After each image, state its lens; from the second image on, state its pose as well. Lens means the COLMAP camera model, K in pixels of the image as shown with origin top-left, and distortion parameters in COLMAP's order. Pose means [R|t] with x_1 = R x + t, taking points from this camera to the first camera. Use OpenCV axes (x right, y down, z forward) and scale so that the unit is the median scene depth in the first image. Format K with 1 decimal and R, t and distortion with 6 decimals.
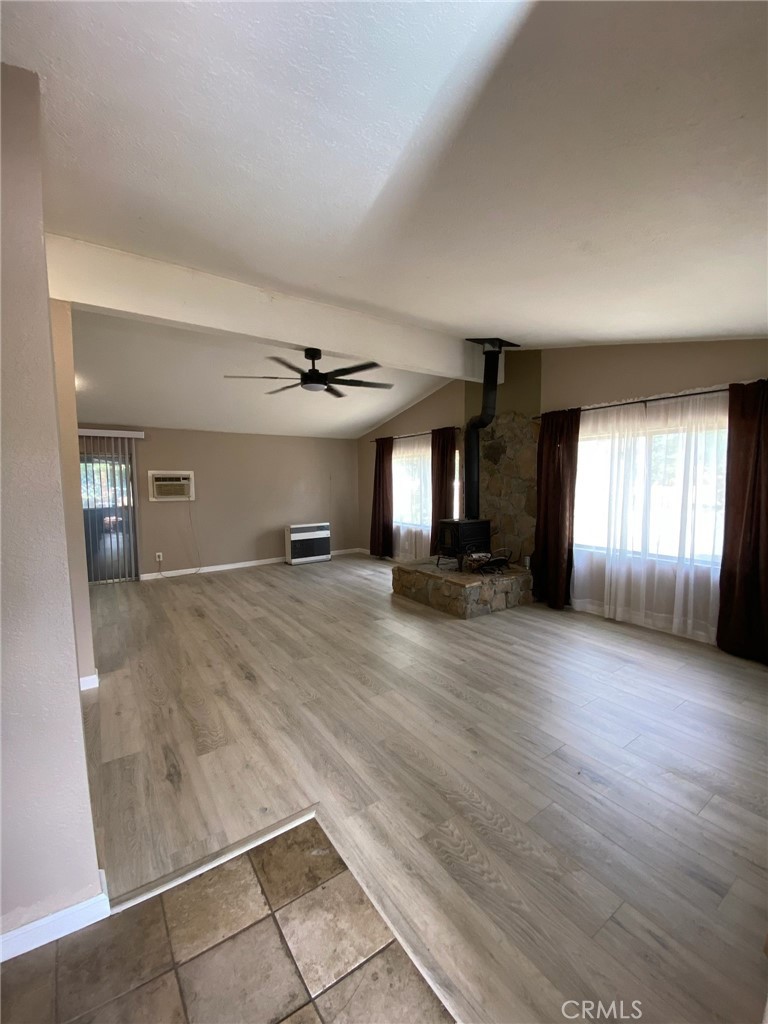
lens RADIAL K [[416.3, 0, 388.2], [0, 416.3, 512.3], [0, 0, 1]] dist [-0.002928, -0.010150]
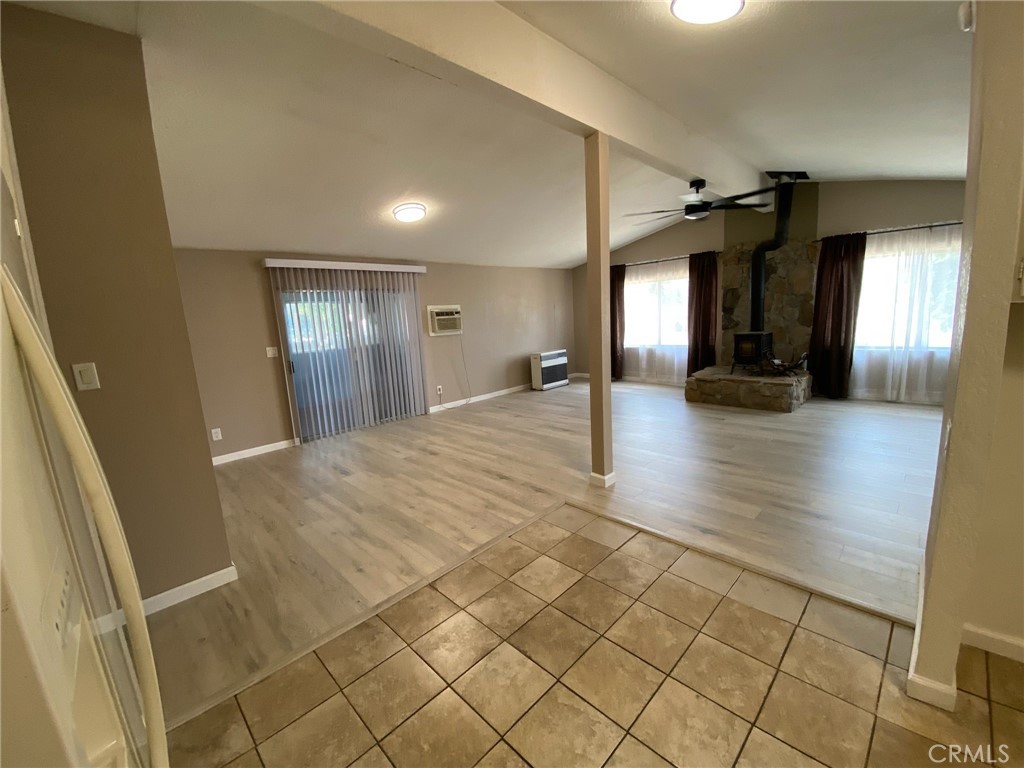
lens RADIAL K [[416.3, 0, 511.3], [0, 416.3, 382.4], [0, 0, 1]] dist [-0.002928, -0.010150]
pose [[0.985677, -0.075447, 0.150826, -0.721145], [0.062994, 0.994326, 0.085713, 0.015308], [-0.156437, -0.074984, 0.984837, -0.051225]]
